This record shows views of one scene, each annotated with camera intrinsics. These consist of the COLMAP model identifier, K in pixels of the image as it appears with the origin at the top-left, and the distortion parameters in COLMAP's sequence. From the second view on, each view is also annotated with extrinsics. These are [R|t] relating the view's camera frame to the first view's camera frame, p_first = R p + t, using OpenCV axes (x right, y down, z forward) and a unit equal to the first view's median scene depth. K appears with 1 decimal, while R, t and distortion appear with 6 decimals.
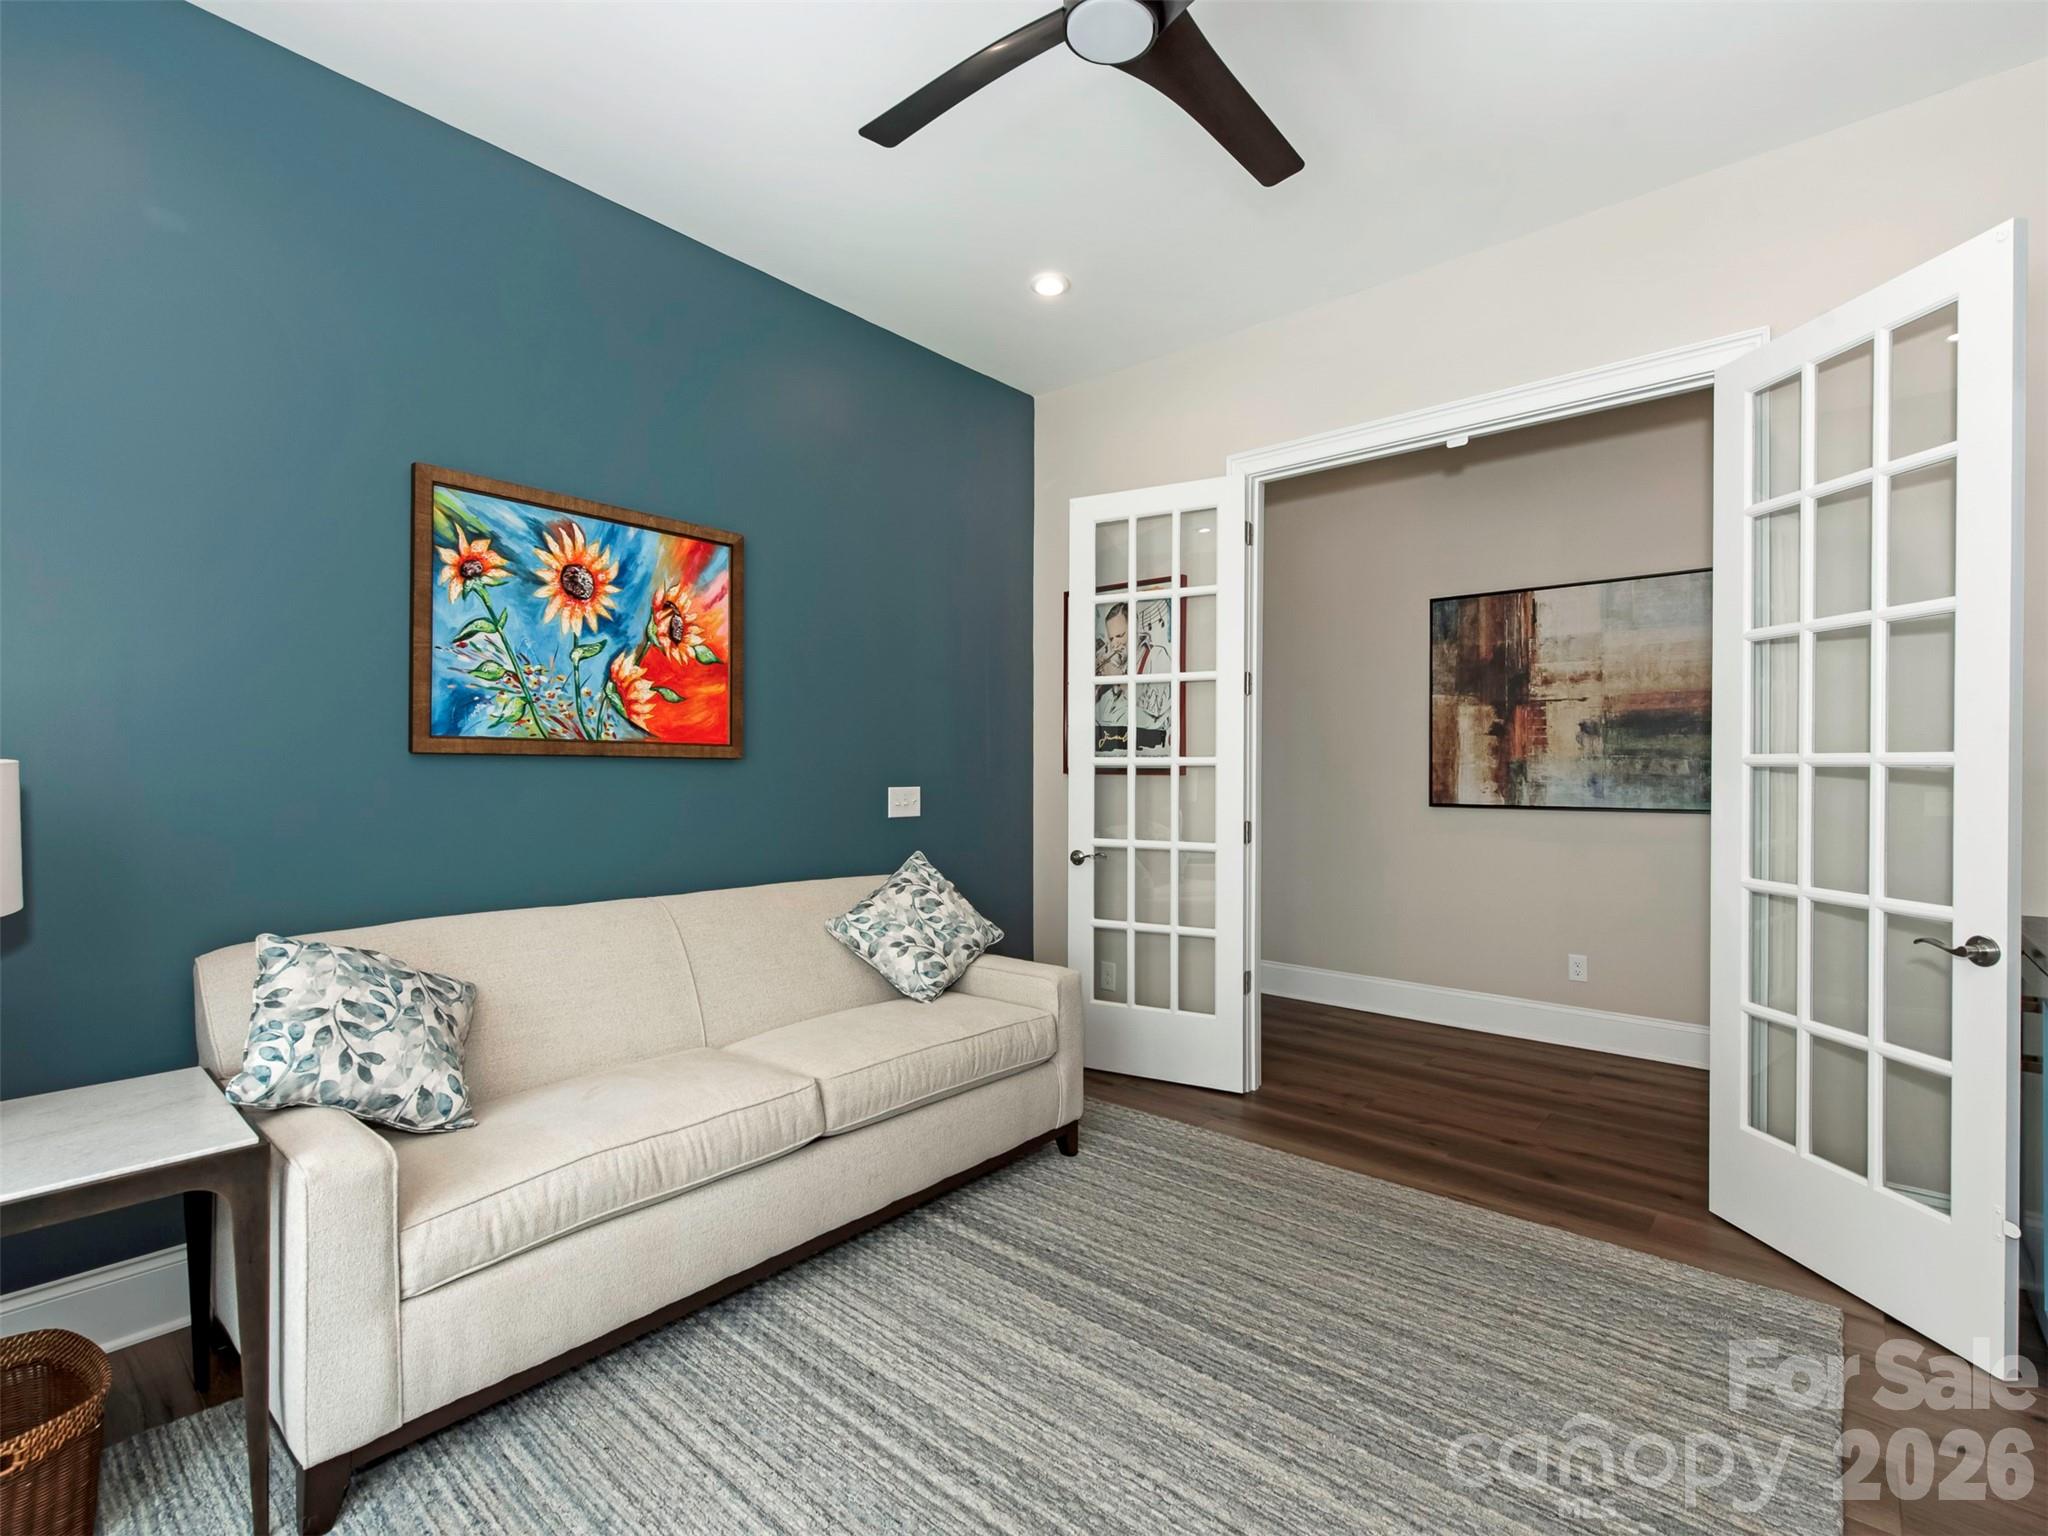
lens RADIAL K [[914.2, 0, 1024.0], [0, 914.2, 768.0], [0, 0, 1]] dist [0.000753, -0.000898]
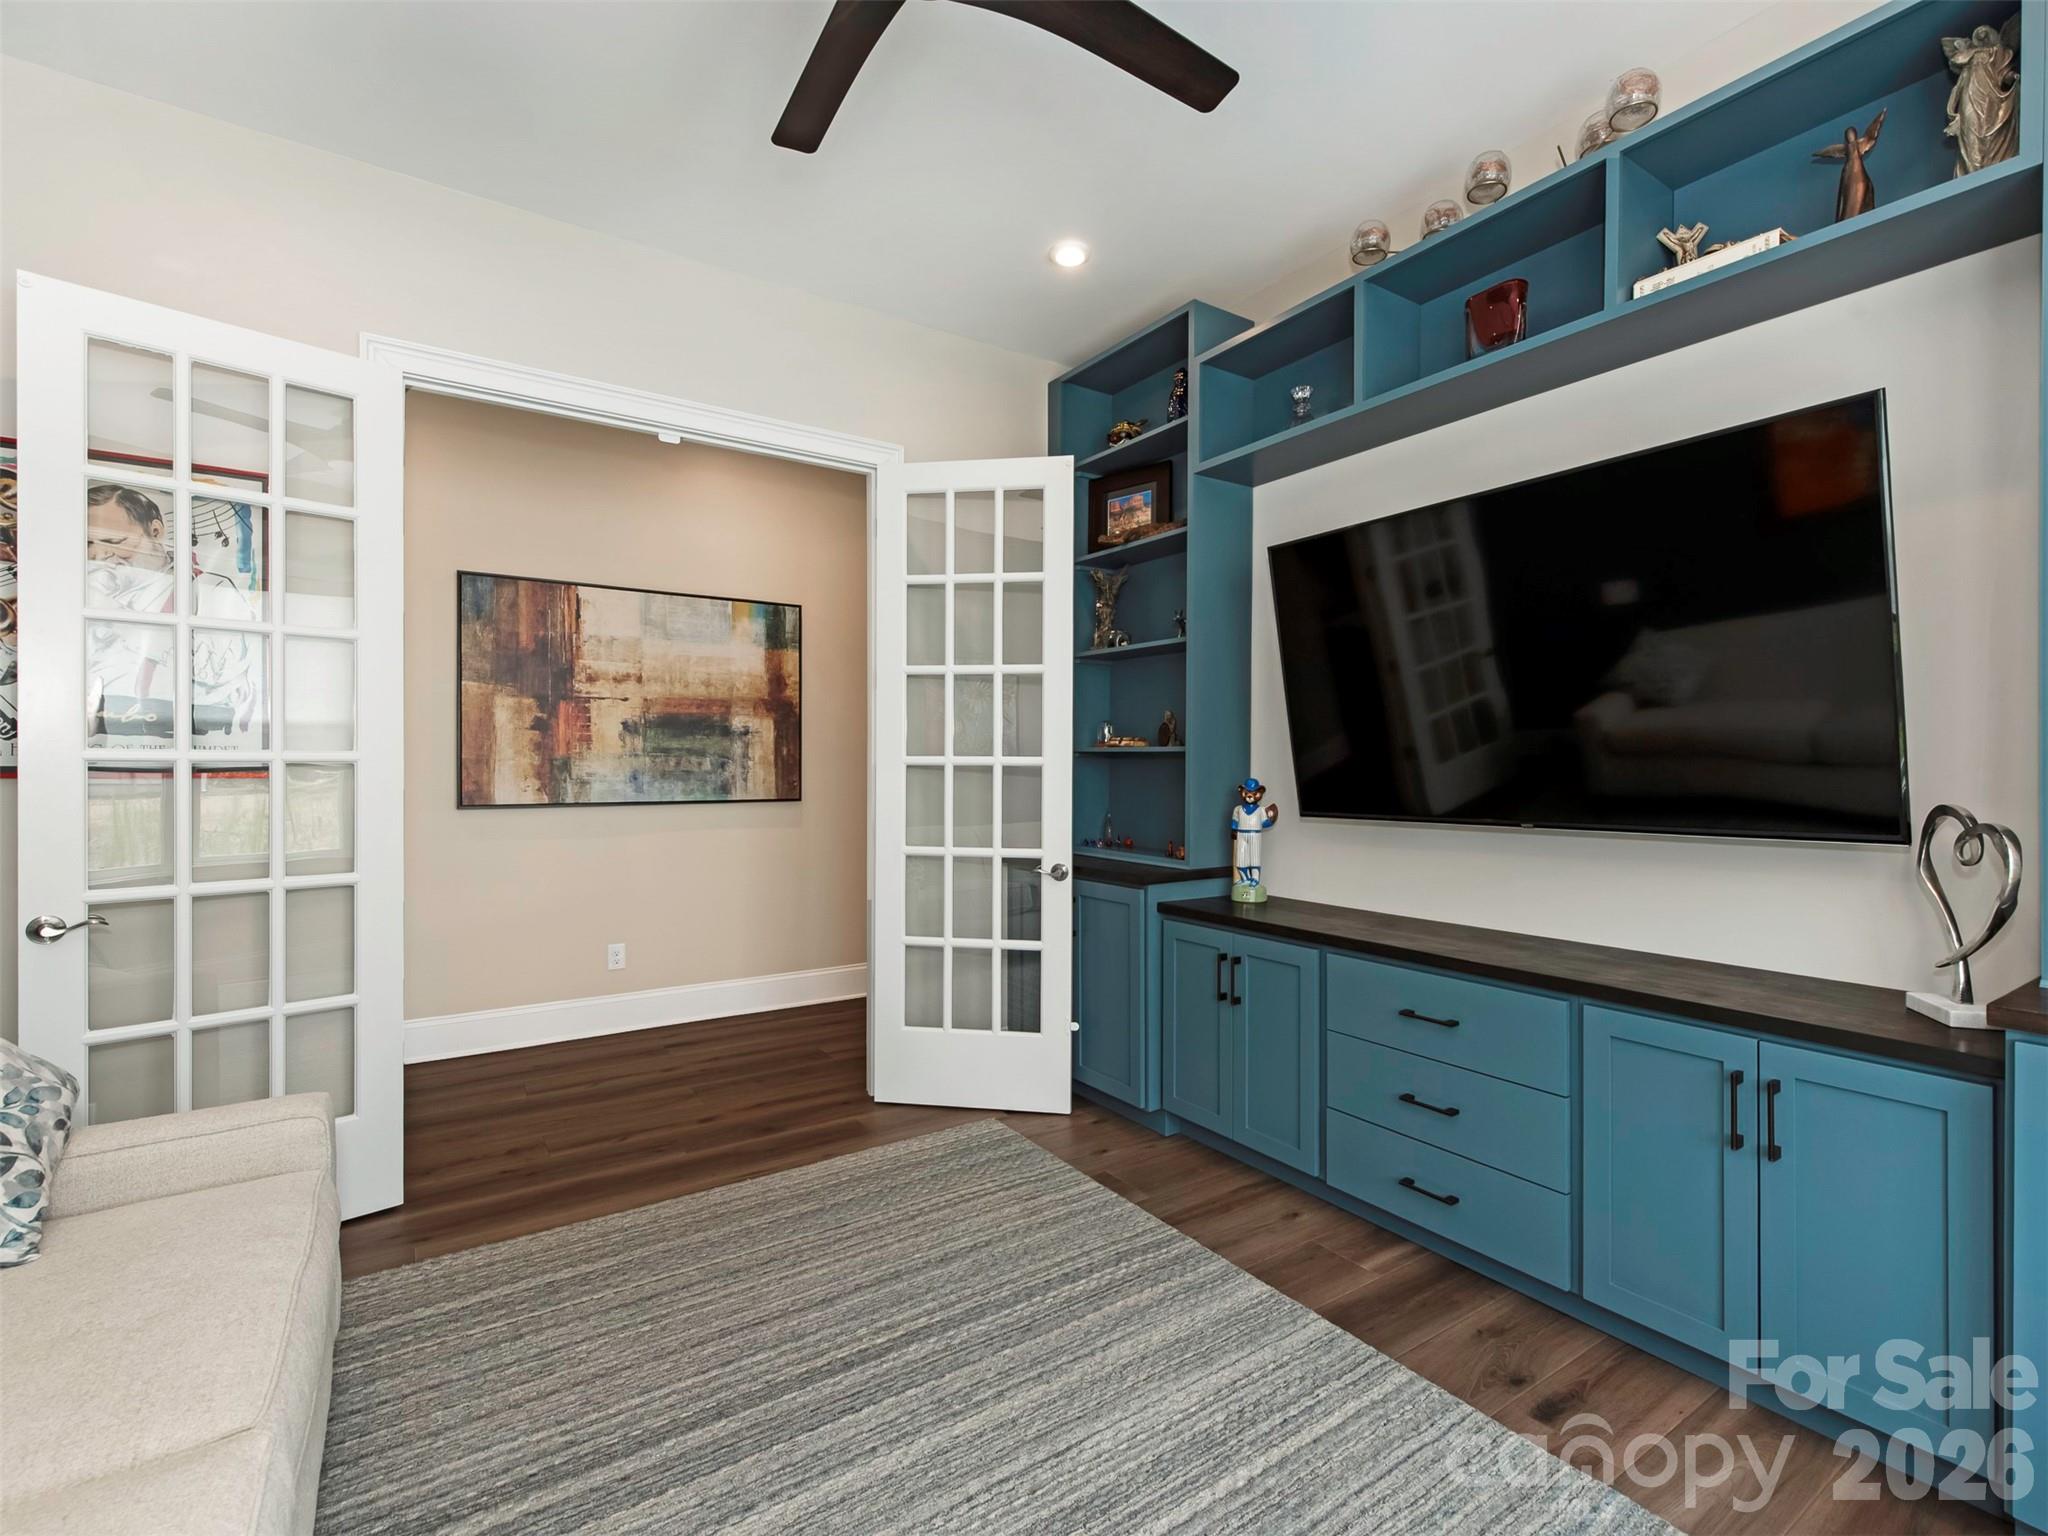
lens RADIAL K [[961.0, 0, 1024.0], [0, 961.0, 768.0], [0, 0, 1]] dist [0.001780, 0.000226]
pose [[0.265597, -0.004962, 0.964071, -0.347708], [-0.001797, 0.999982, 0.005642, -0.003588], [-0.964082, -0.003231, 0.265583, 0.280150]]
